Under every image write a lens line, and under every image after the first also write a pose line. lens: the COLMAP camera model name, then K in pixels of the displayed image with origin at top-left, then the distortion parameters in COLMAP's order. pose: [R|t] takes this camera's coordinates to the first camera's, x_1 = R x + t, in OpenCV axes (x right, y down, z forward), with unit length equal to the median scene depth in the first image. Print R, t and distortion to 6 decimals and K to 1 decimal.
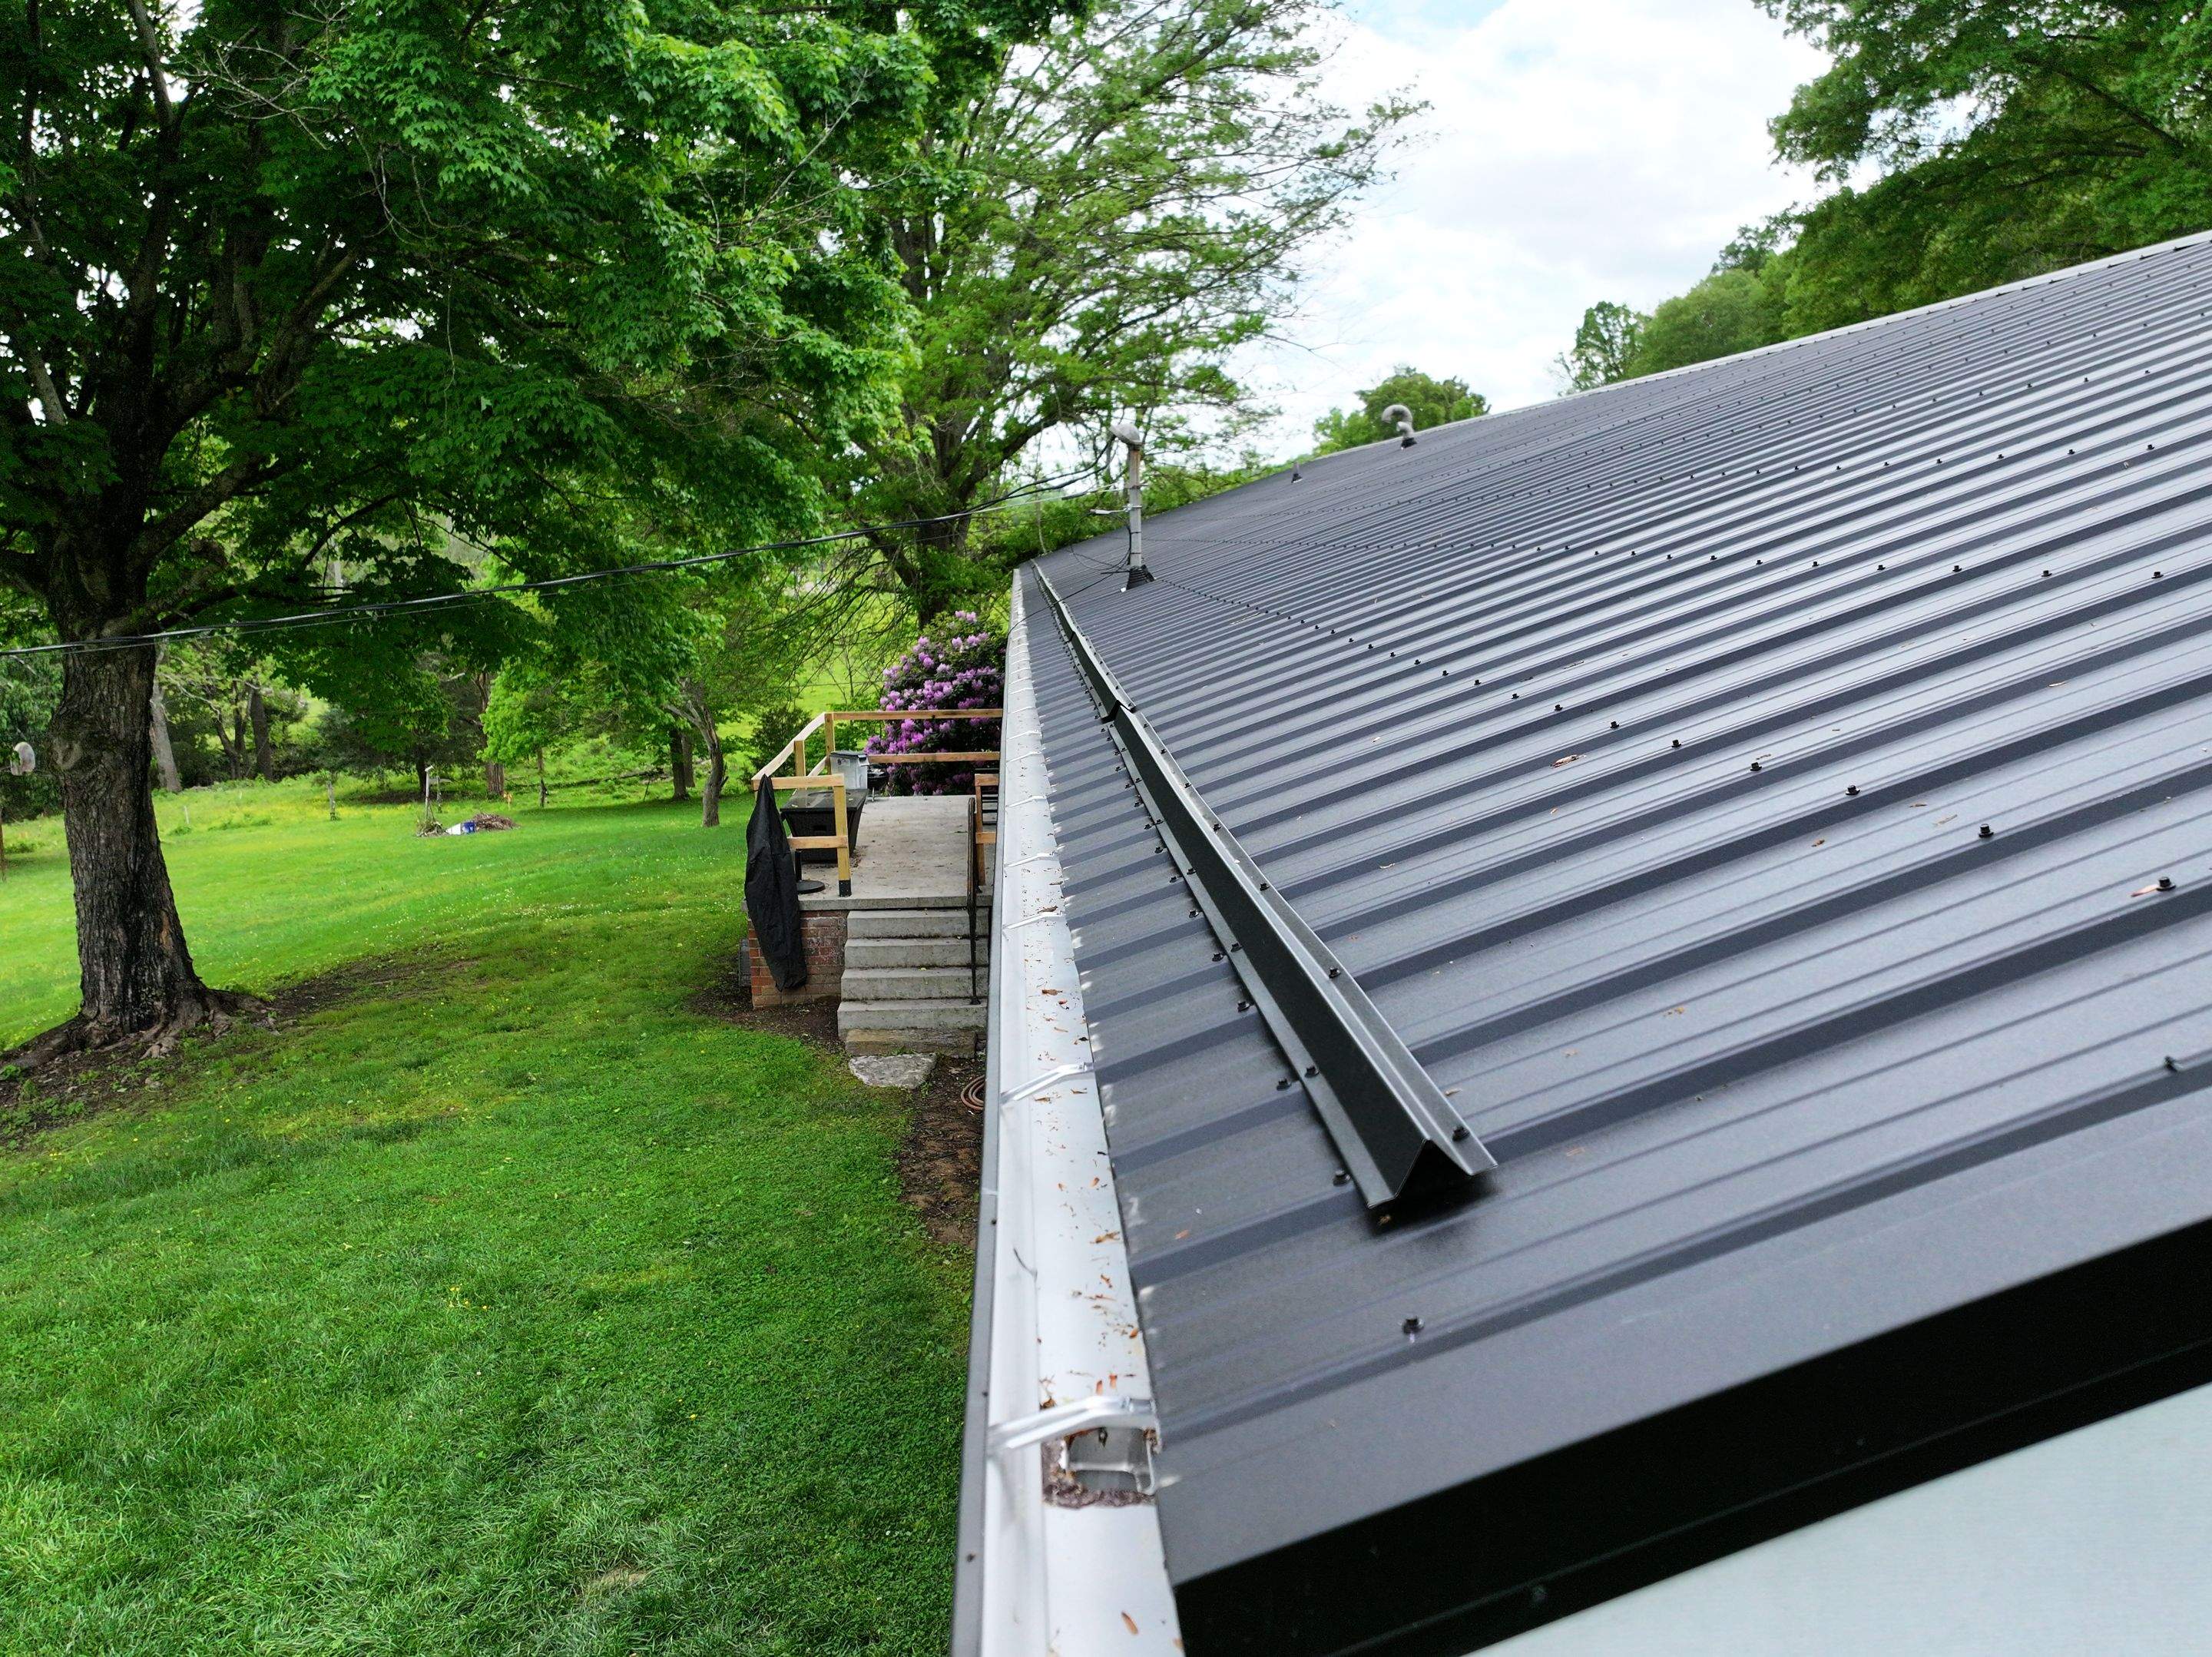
lens RADIAL K [[1773.3, 0, 1106.0], [0, 1773.3, 841.3], [0, 0, 1]] dist [0.007714, -0.004993]
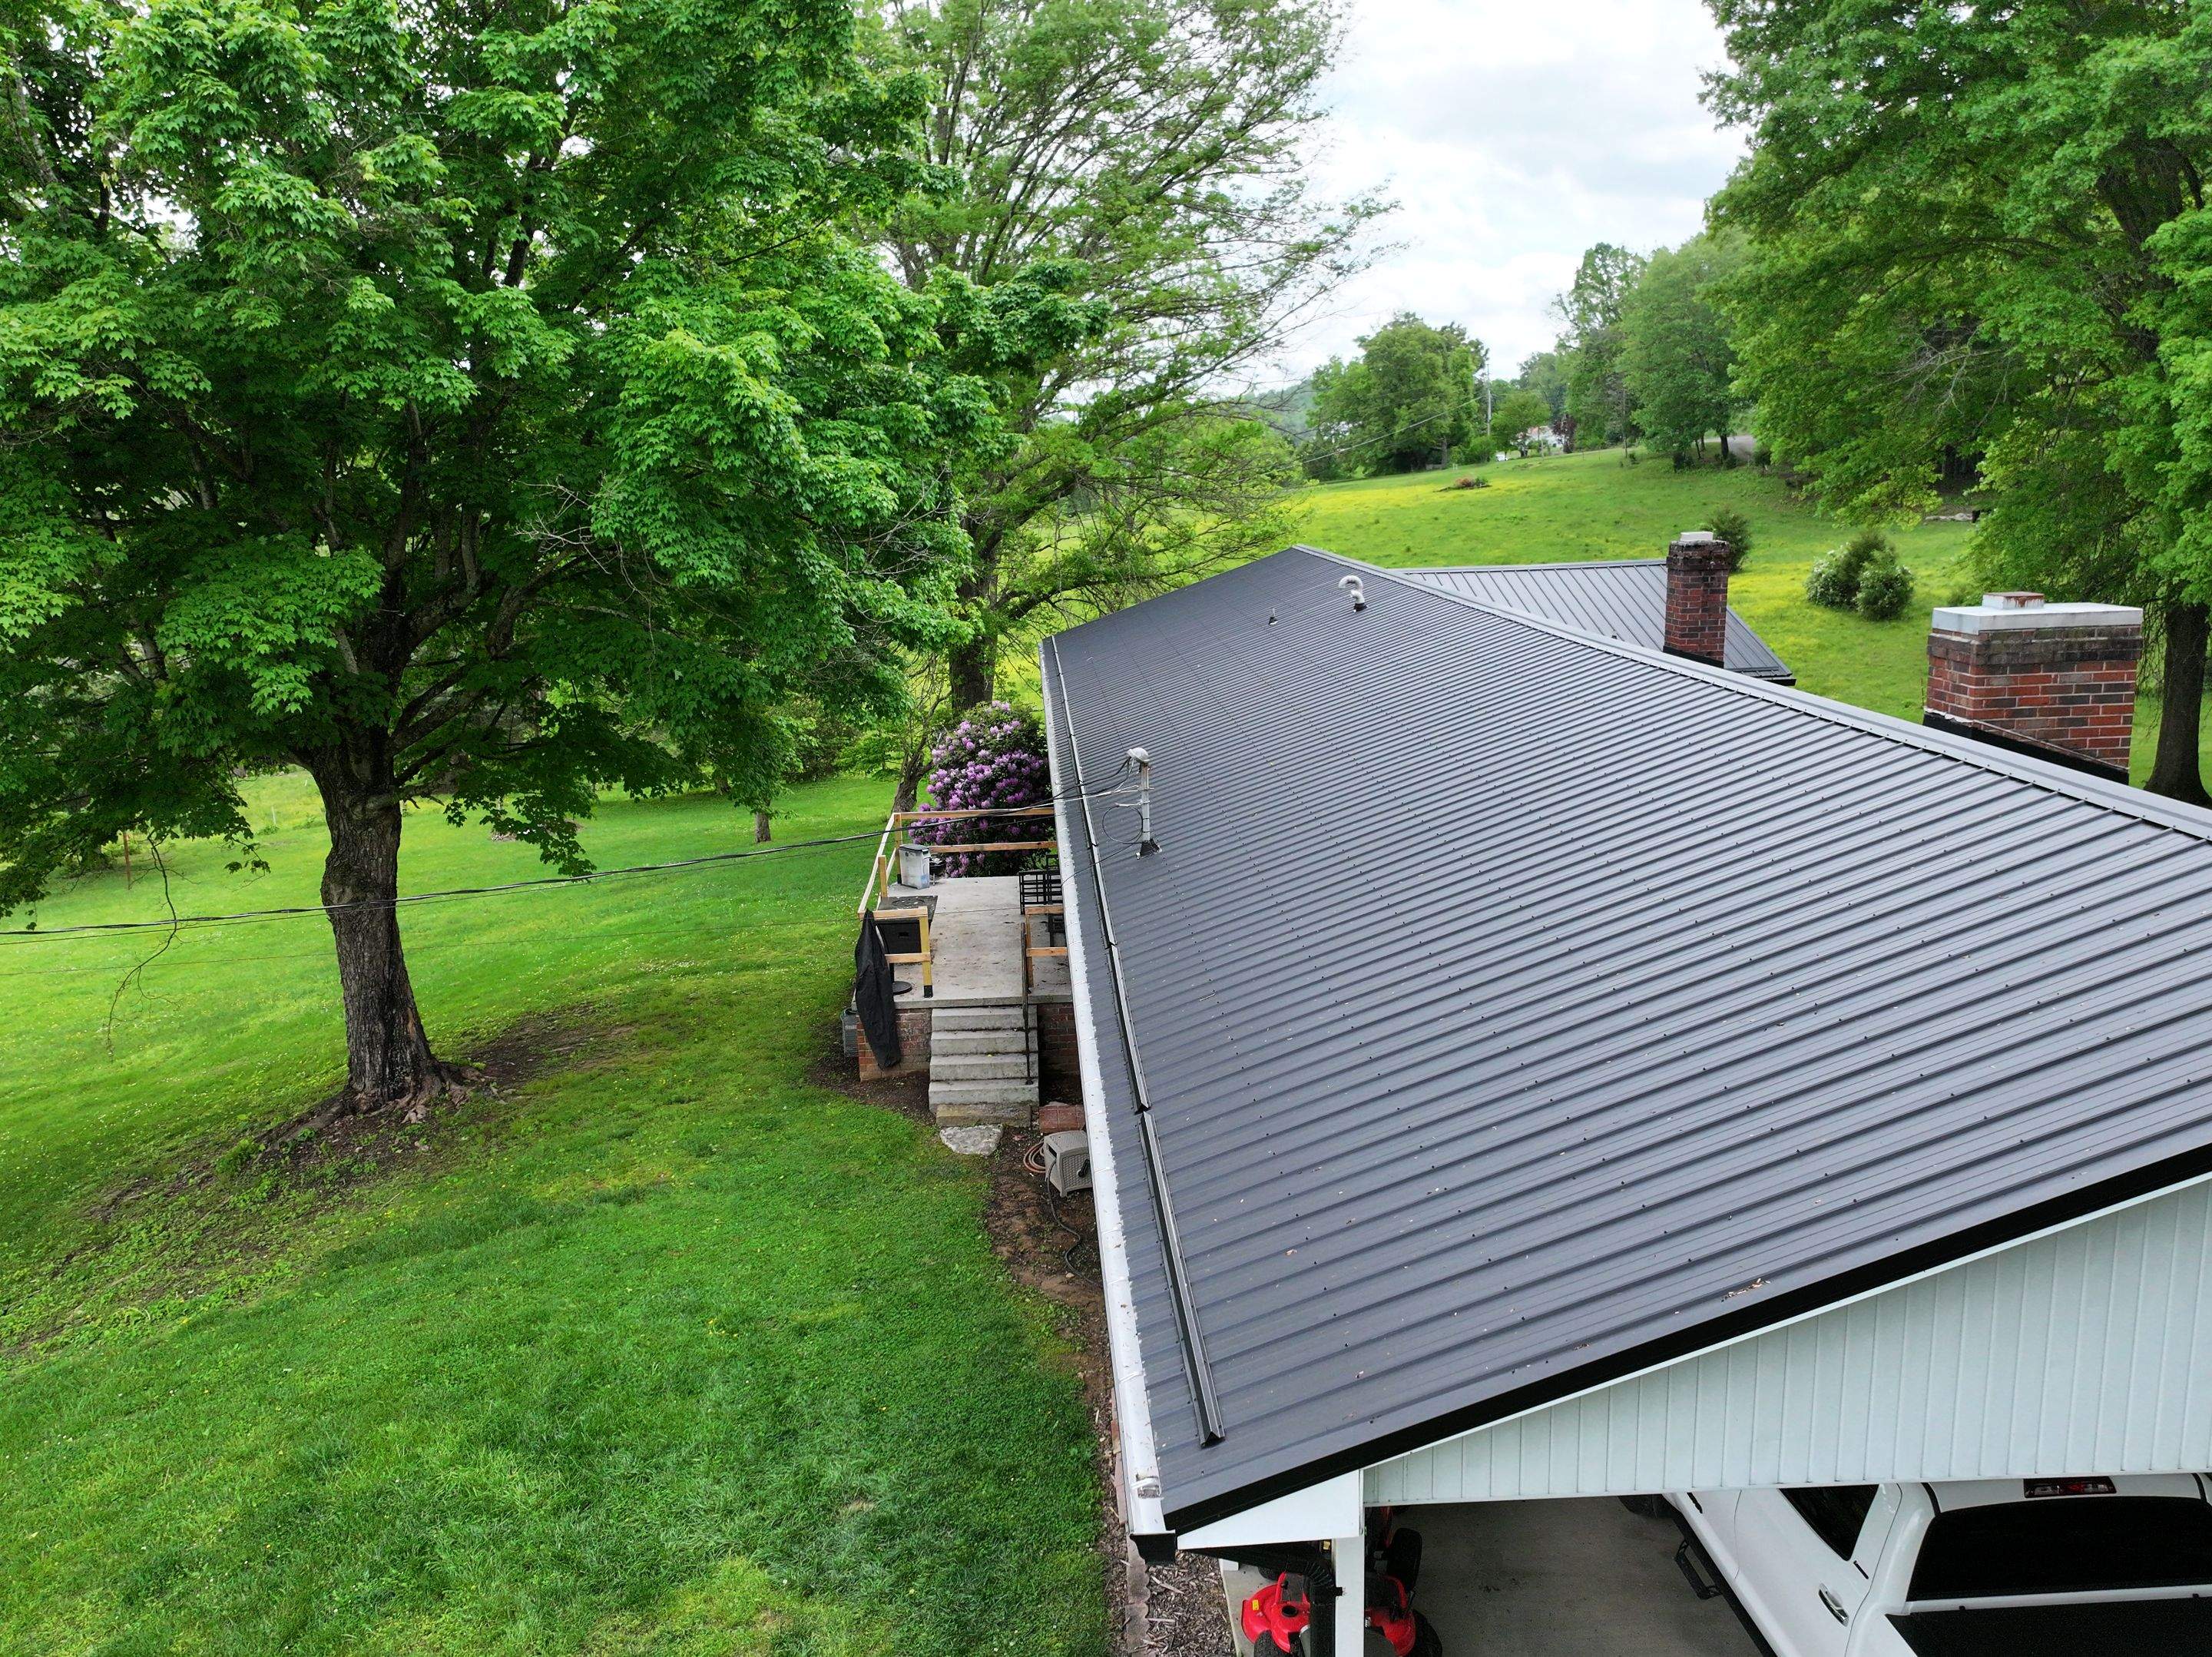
lens RADIAL K [[1731.7, 0, 1105.7], [0, 1731.7, 848.3], [0, 0, 1]] dist [0.005713, 0.000642]
pose [[0.999921, -0.011419, -0.005175, -0.006875], [0.011597, 0.999291, 0.035823, -0.139898], [0.004762, -0.035880, 0.999345, -0.327874]]
